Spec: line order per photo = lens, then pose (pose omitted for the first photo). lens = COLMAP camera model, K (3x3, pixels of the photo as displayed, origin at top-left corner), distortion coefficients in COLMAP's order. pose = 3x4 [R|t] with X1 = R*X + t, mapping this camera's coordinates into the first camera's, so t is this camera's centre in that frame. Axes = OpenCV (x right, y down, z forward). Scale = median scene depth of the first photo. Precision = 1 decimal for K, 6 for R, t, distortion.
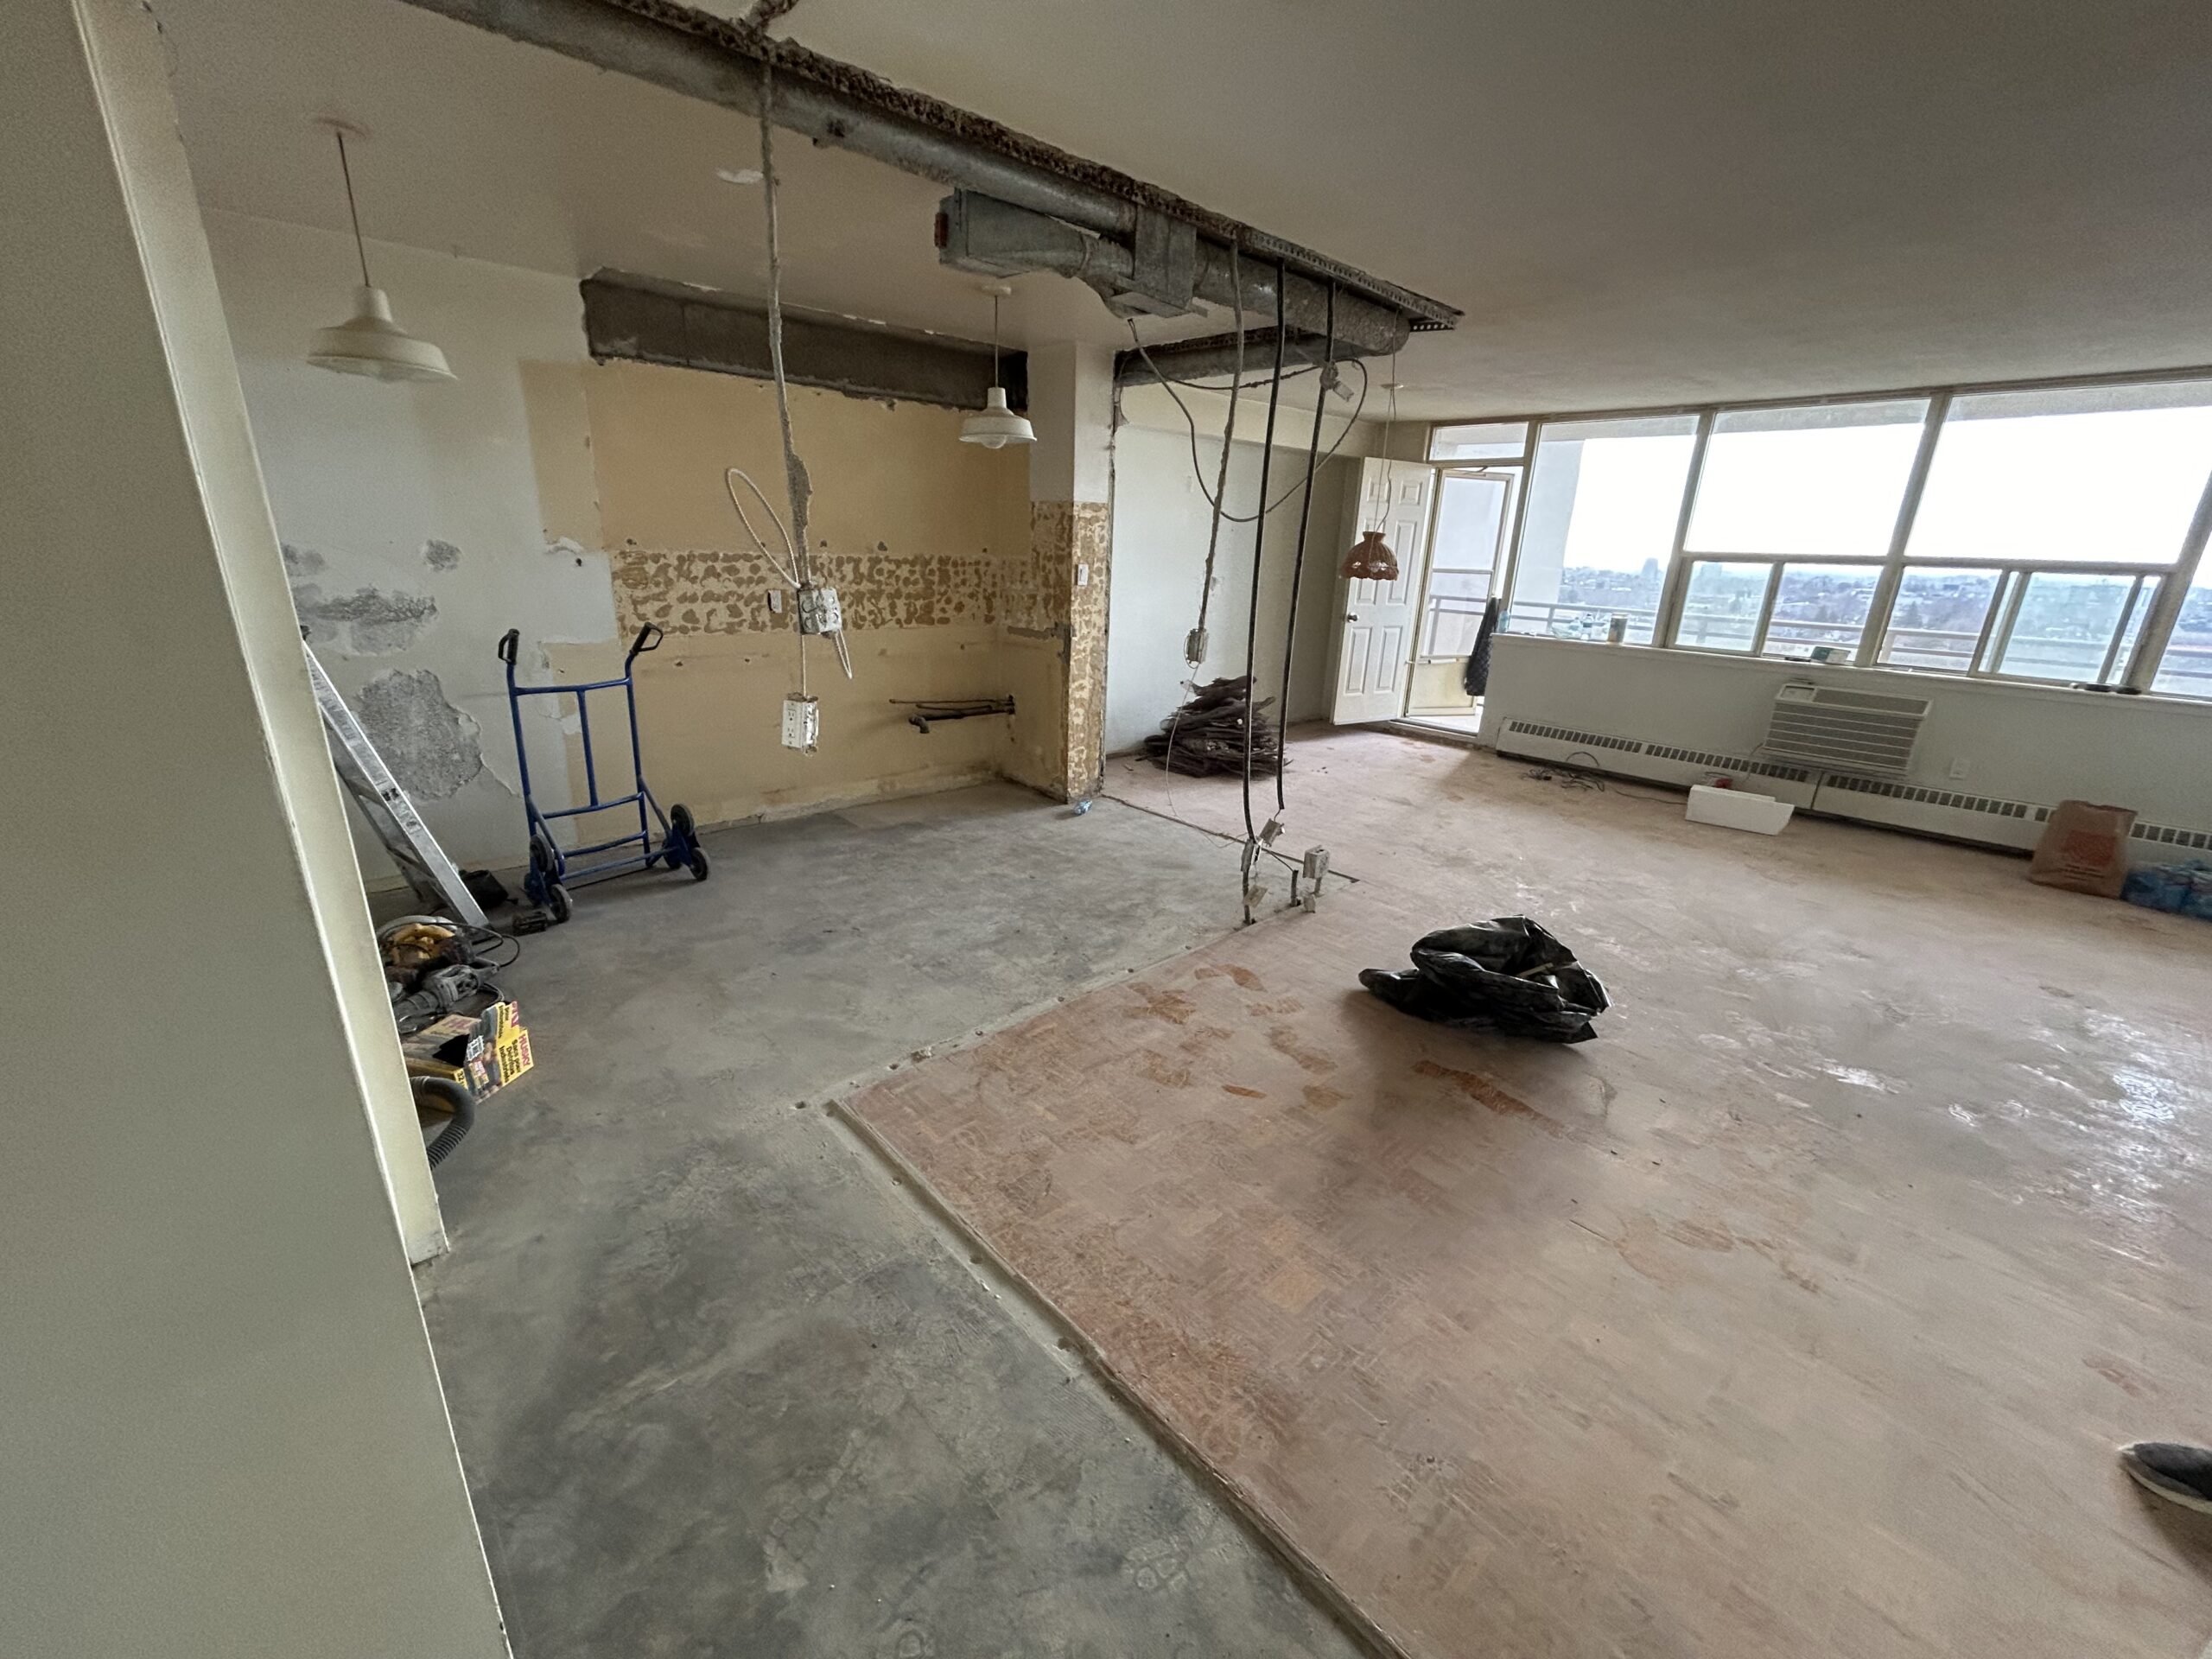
lens RADIAL K [[899.4, 0, 1093.7], [0, 899.4, 827.5], [0, 0, 1]] dist [0.003726, 0.000403]
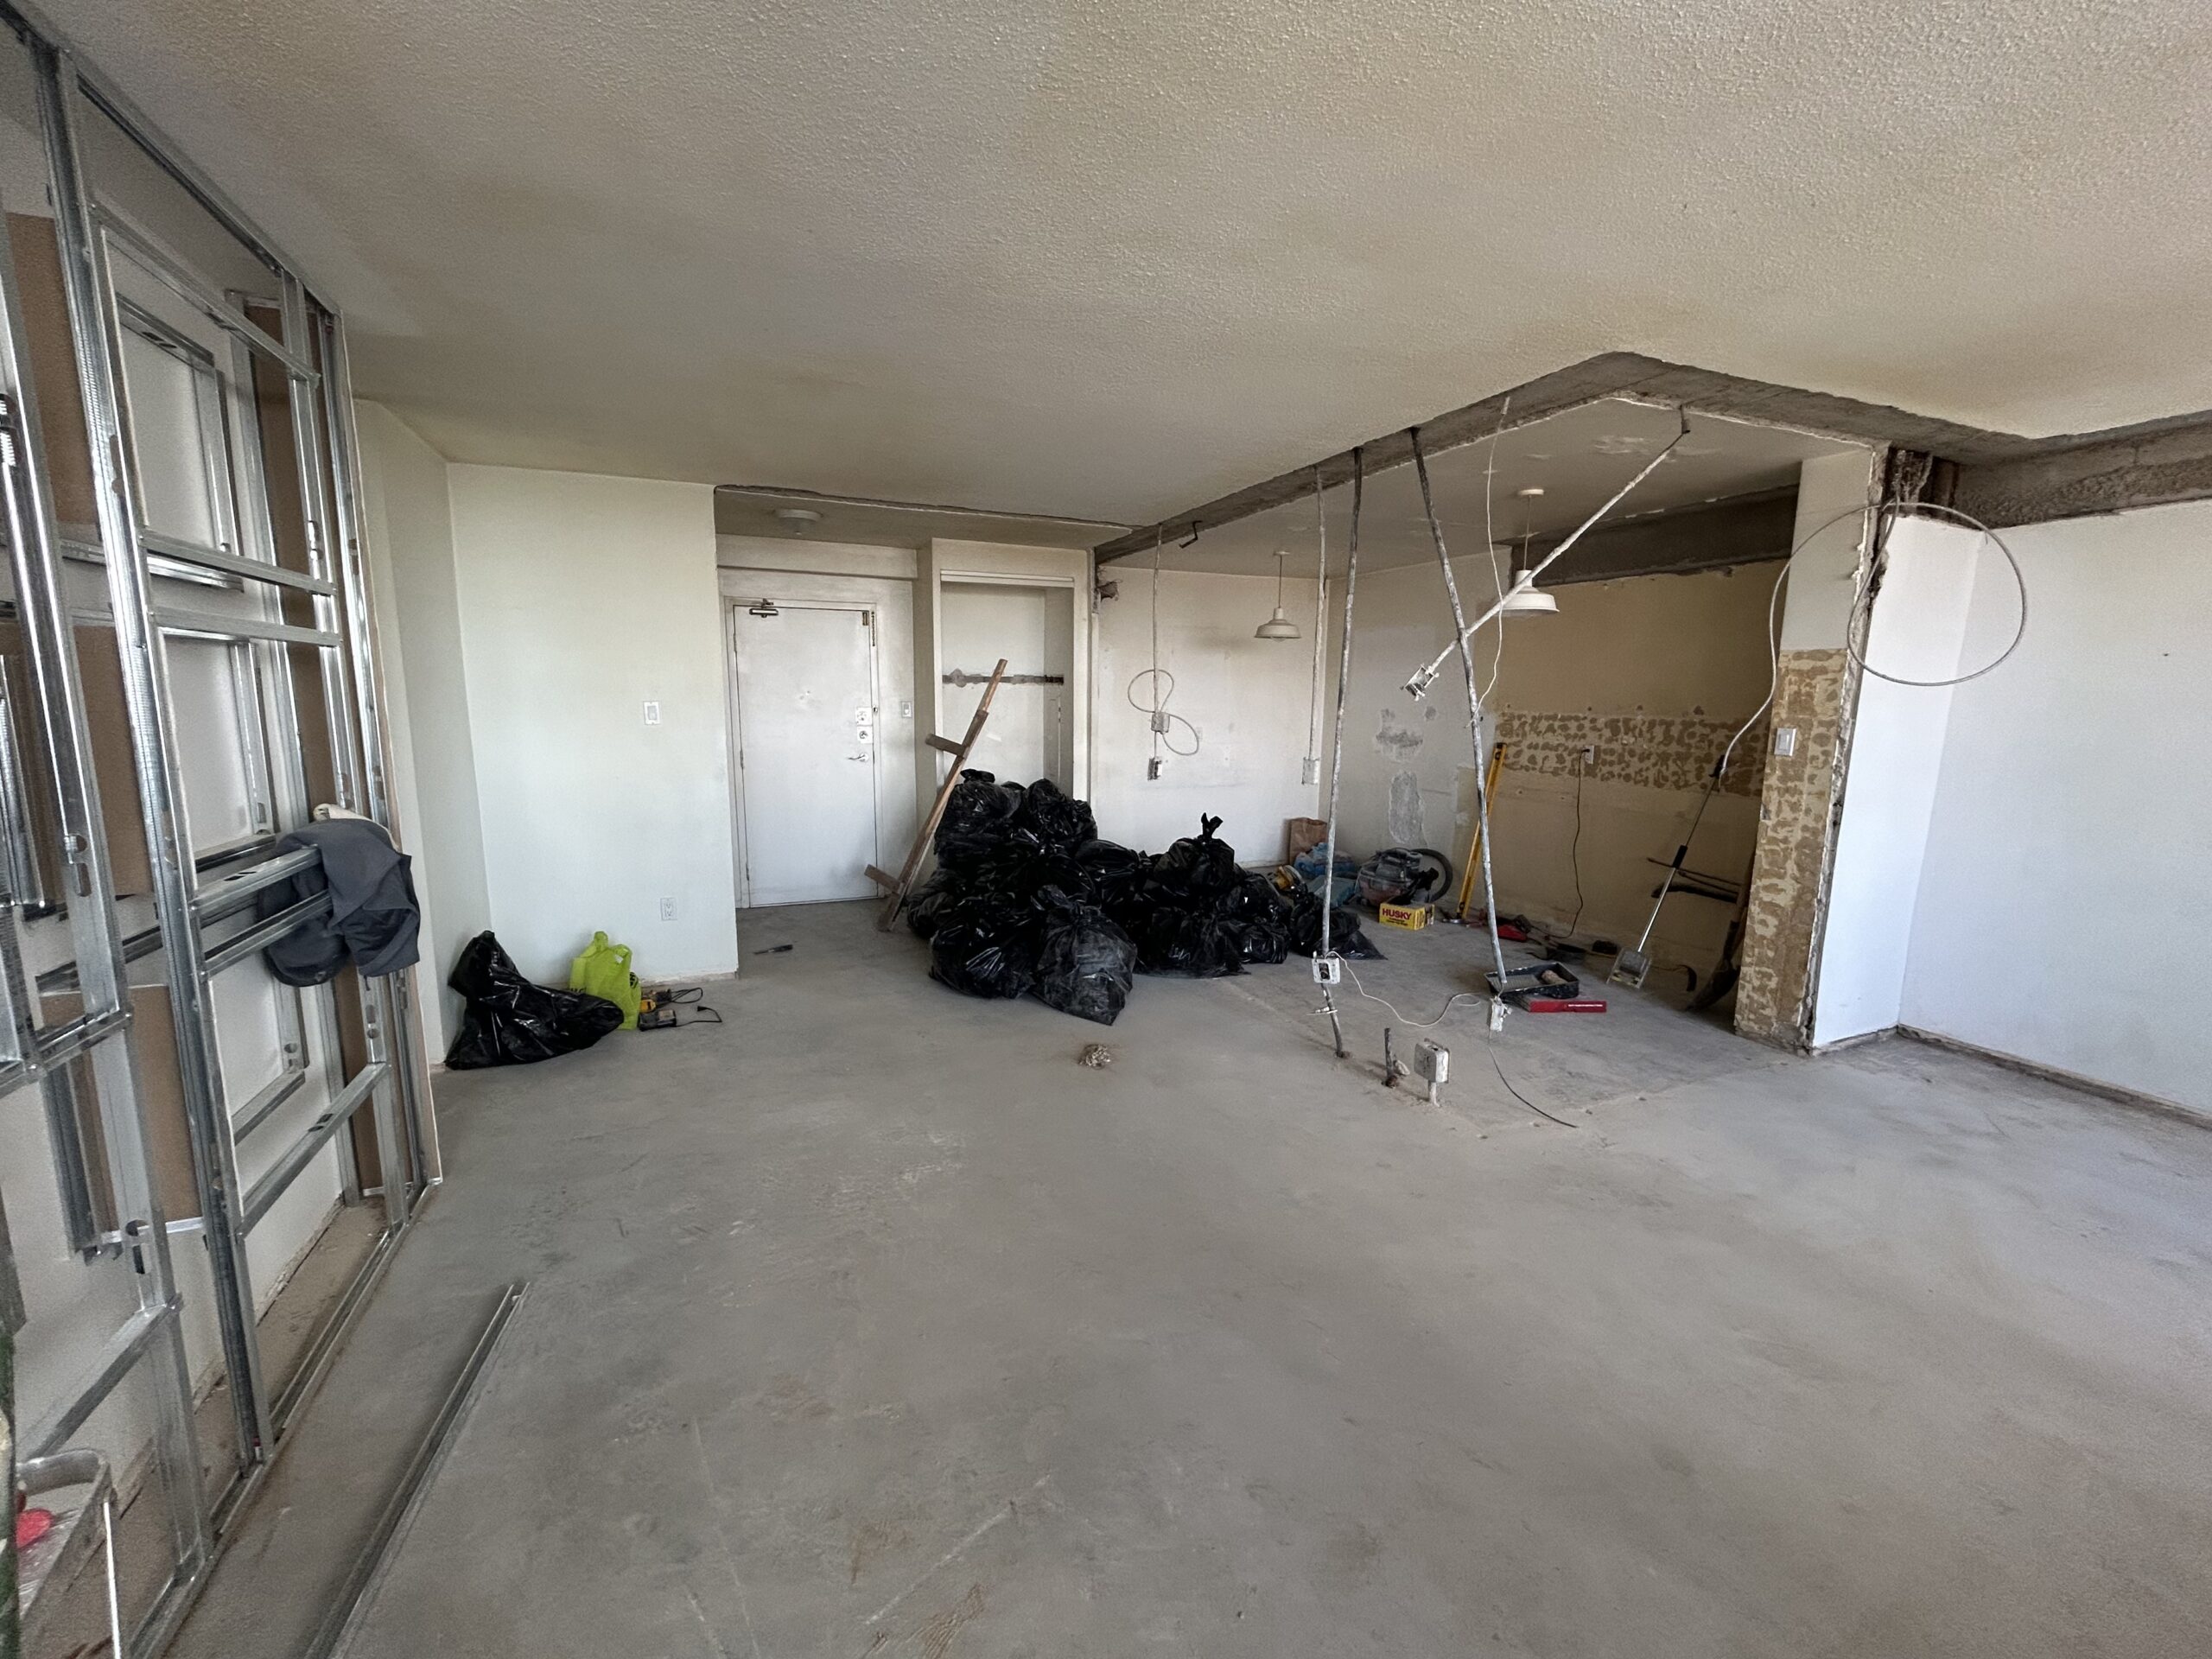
lens RADIAL K [[899.4, 0, 1104.4], [0, 899.4, 828.6], [0, 0, 1]] dist [0.003726, 0.000403]
pose [[-0.335659, 0.104598, -0.936158, 0.927090], [-0.312039, 0.925359, 0.215273, -0.203049], [0.888800, 0.364376, -0.277966, 0.746872]]
